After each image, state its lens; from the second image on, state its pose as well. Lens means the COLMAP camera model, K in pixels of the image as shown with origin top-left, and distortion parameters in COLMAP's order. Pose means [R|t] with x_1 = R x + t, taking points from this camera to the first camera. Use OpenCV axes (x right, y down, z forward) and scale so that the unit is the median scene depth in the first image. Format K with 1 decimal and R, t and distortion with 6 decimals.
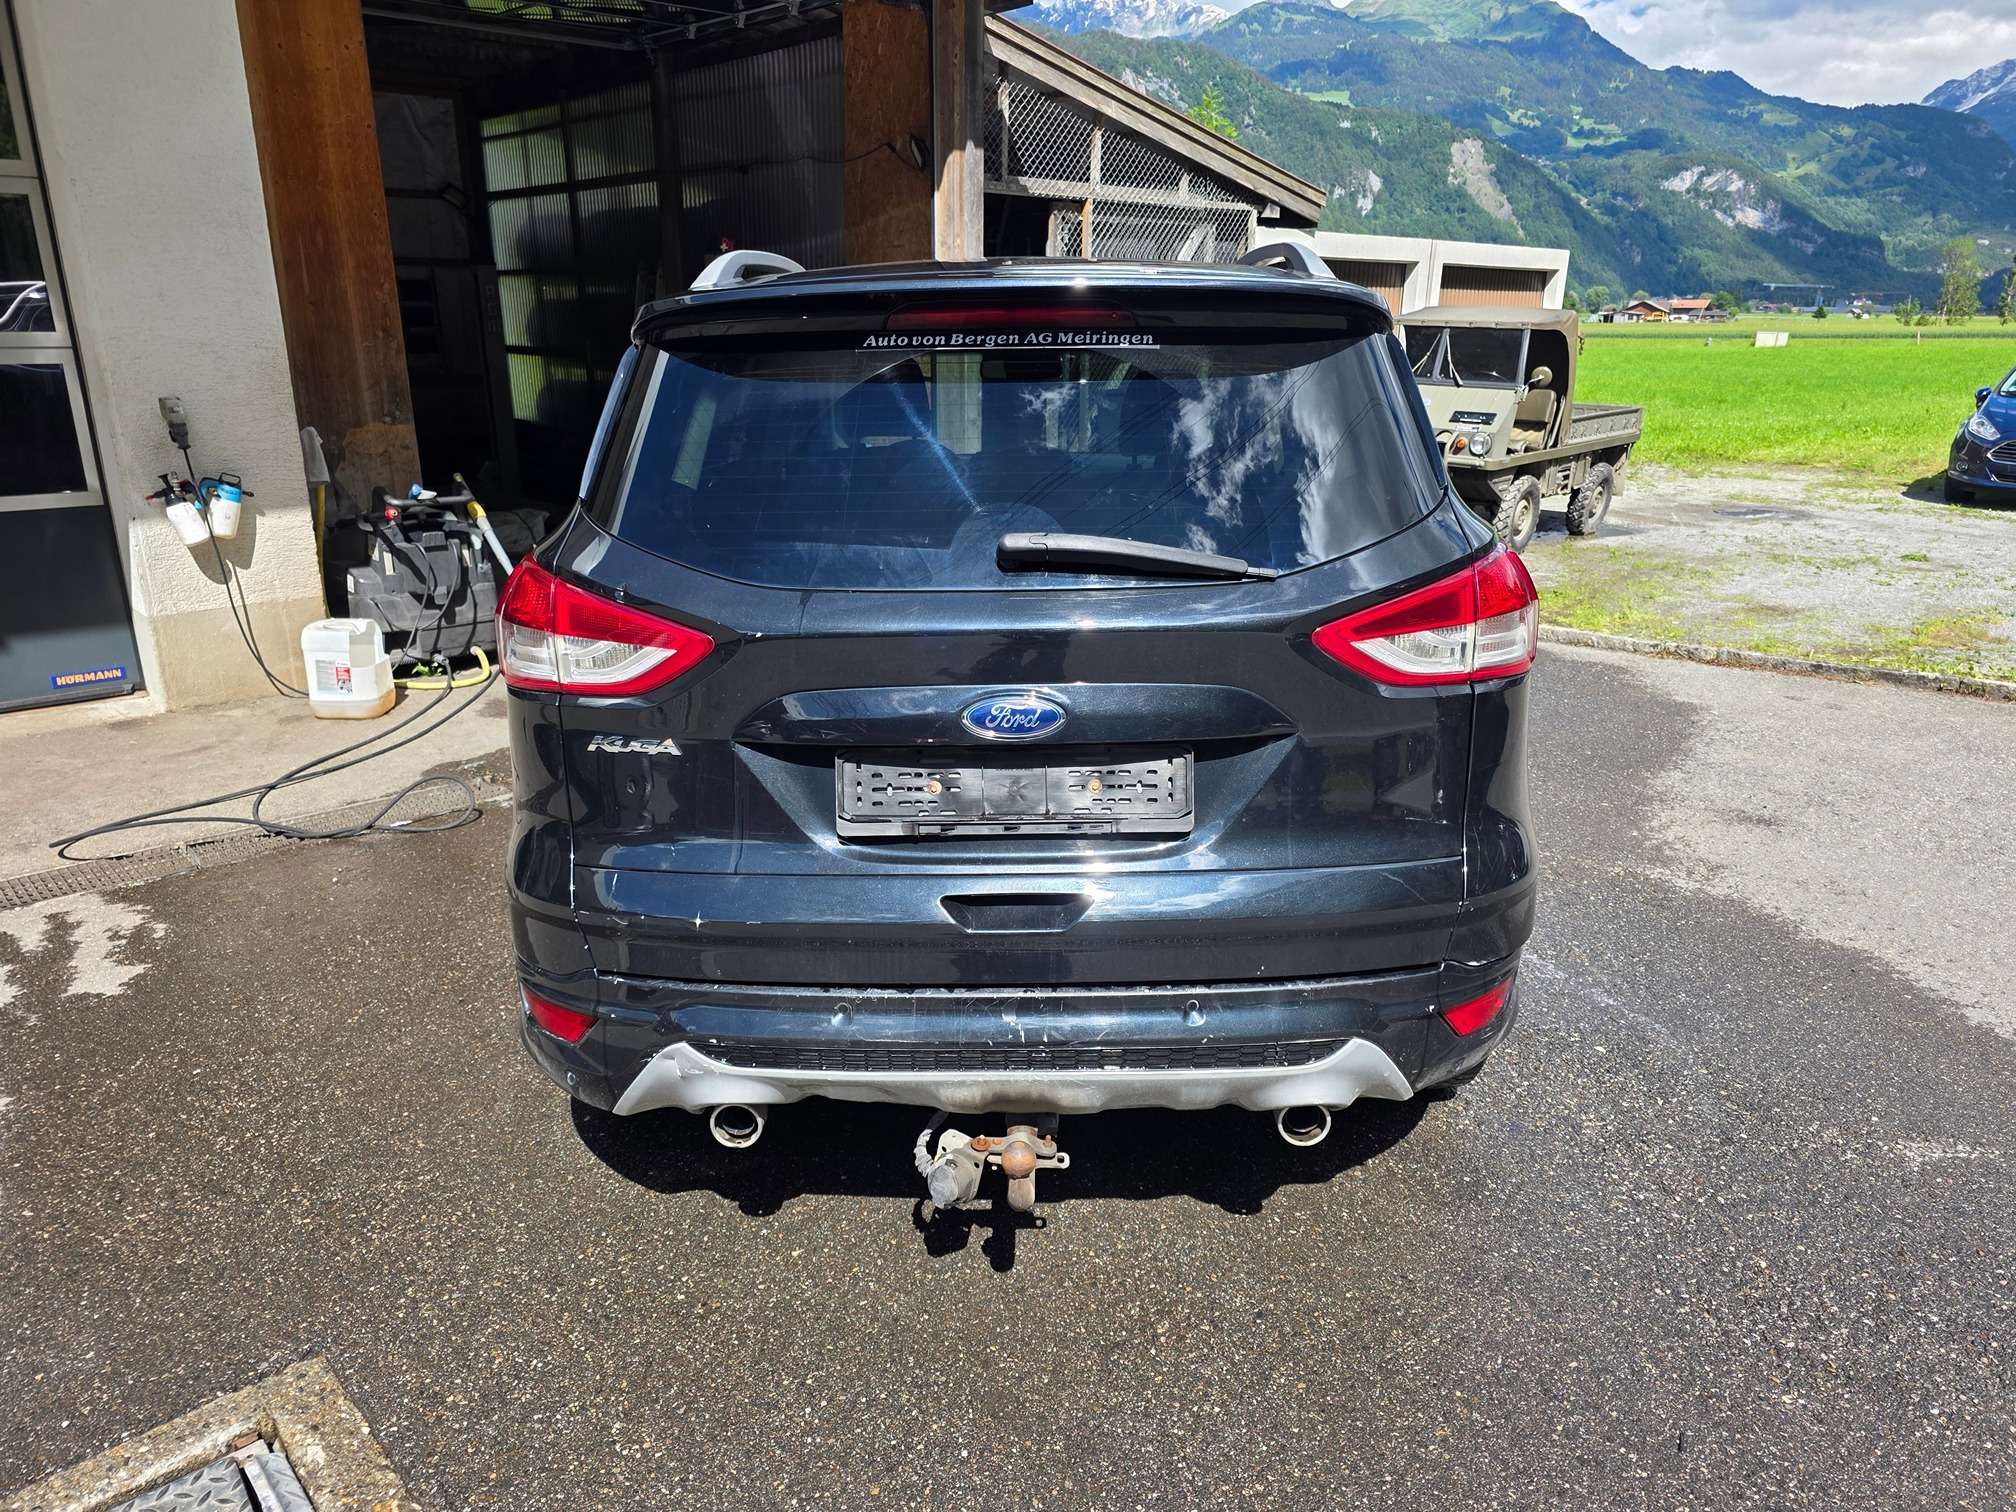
lens RADIAL K [[1381.3, 0, 1020.7], [0, 1381.3, 764.7], [0, 0, 1]] dist [0.037173, -0.023459]
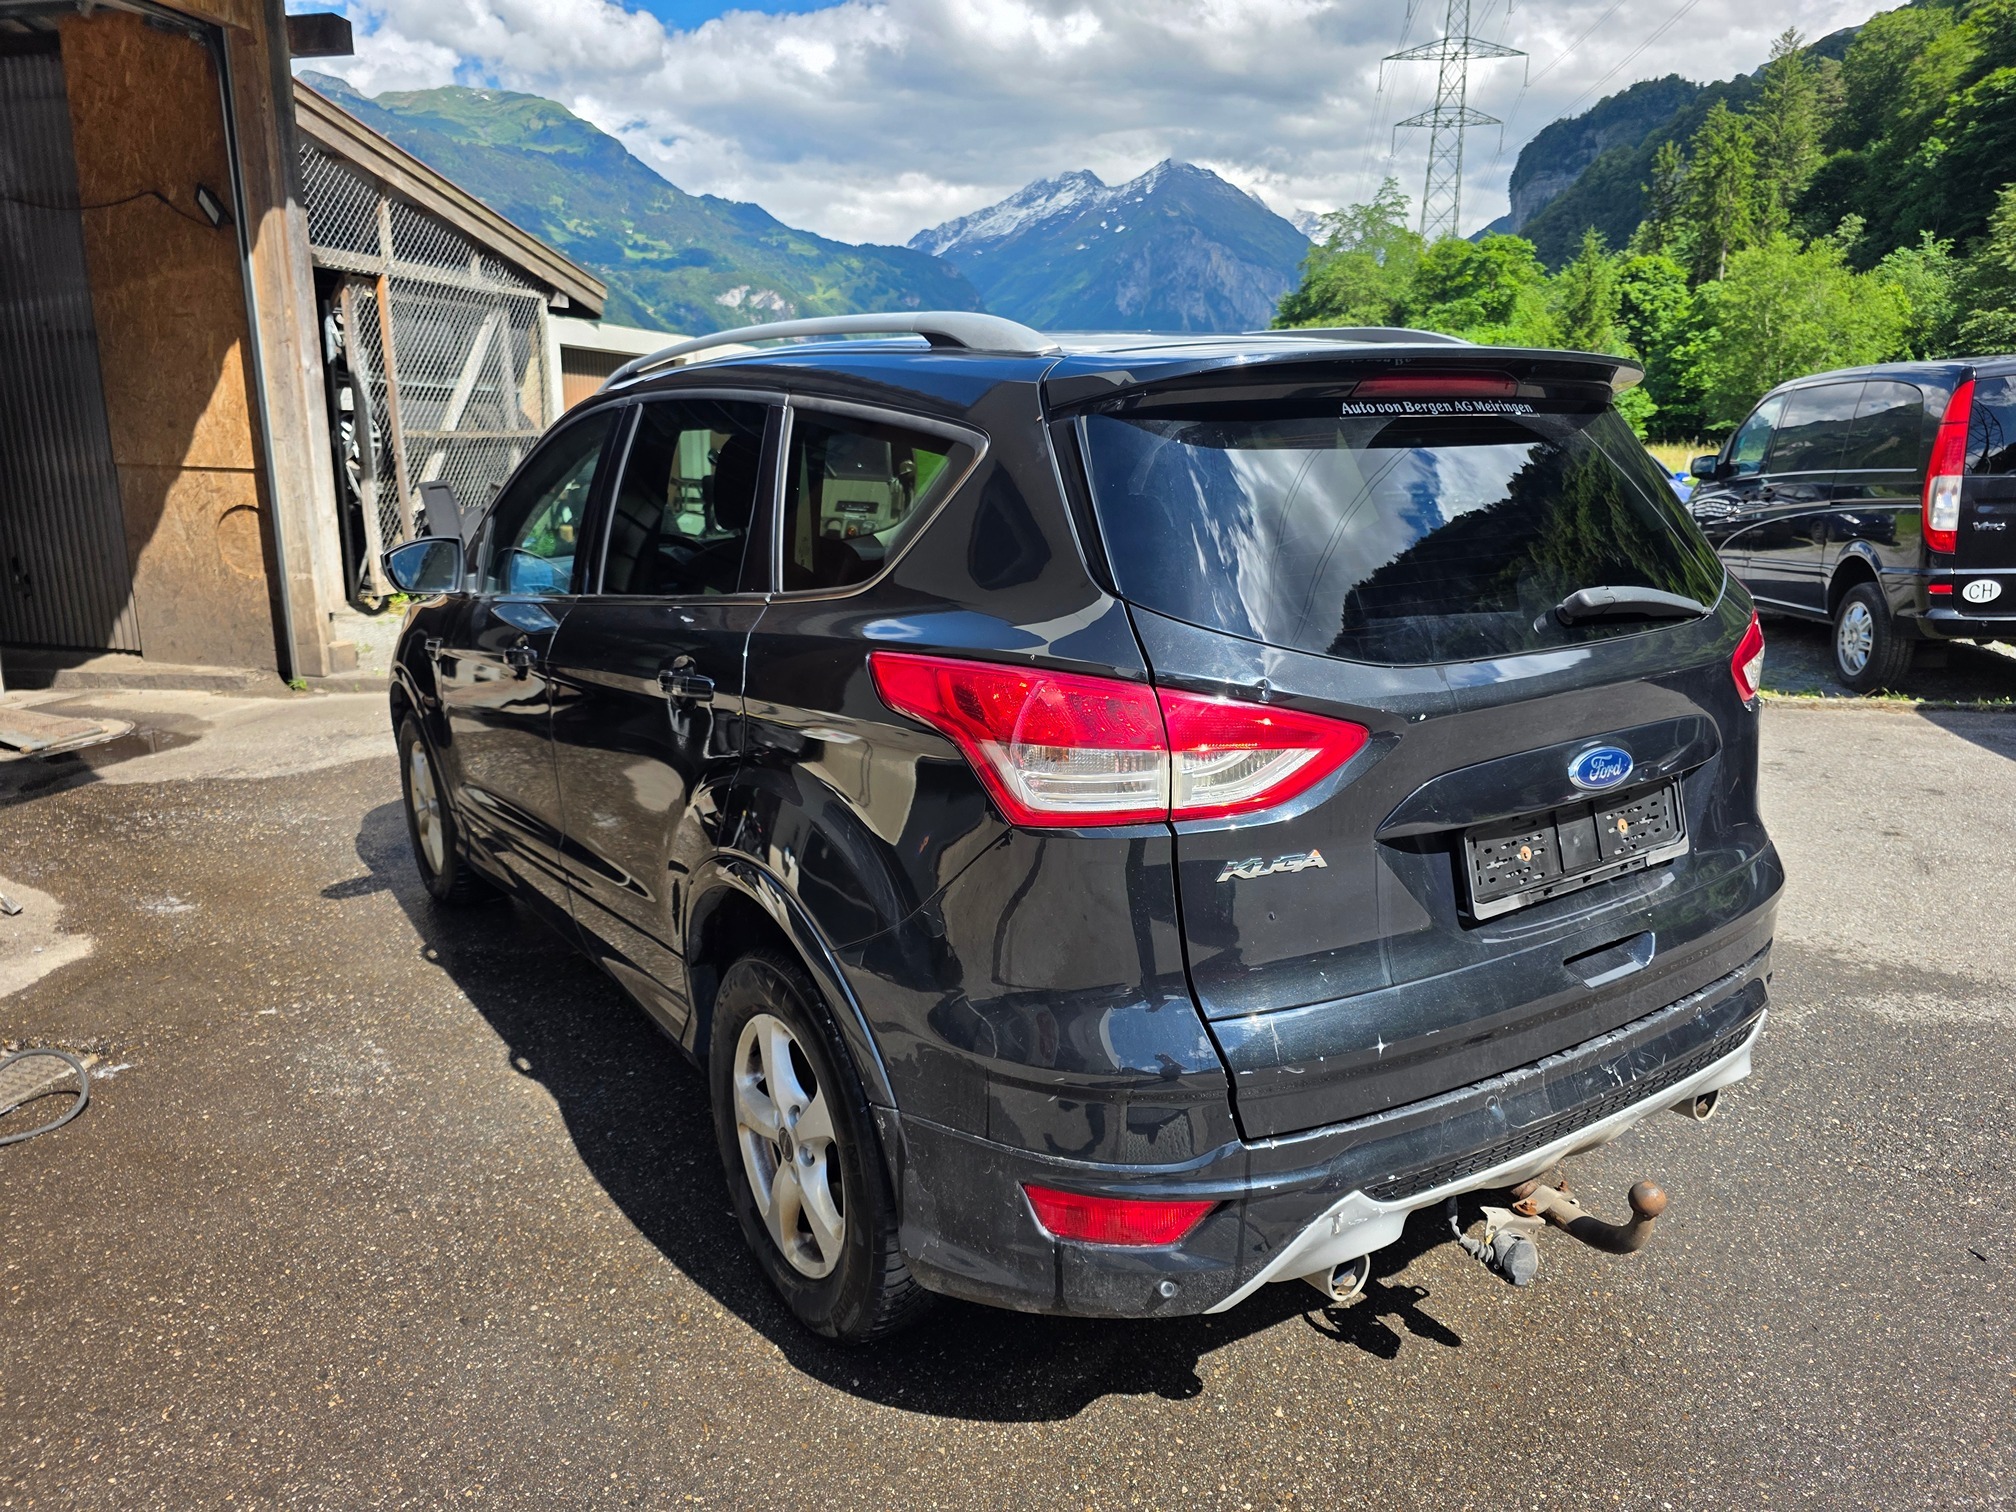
lens RADIAL K [[1381.3, 0, 1010.9], [0, 1381.3, 775.0], [0, 0, 1]] dist [0.037173, -0.023459]
pose [[0.824305, -0.134067, 0.550043, -0.175190], [0.165619, 0.986159, -0.007834, -0.017853], [-0.541380, 0.097555, 0.835099, 0.071617]]
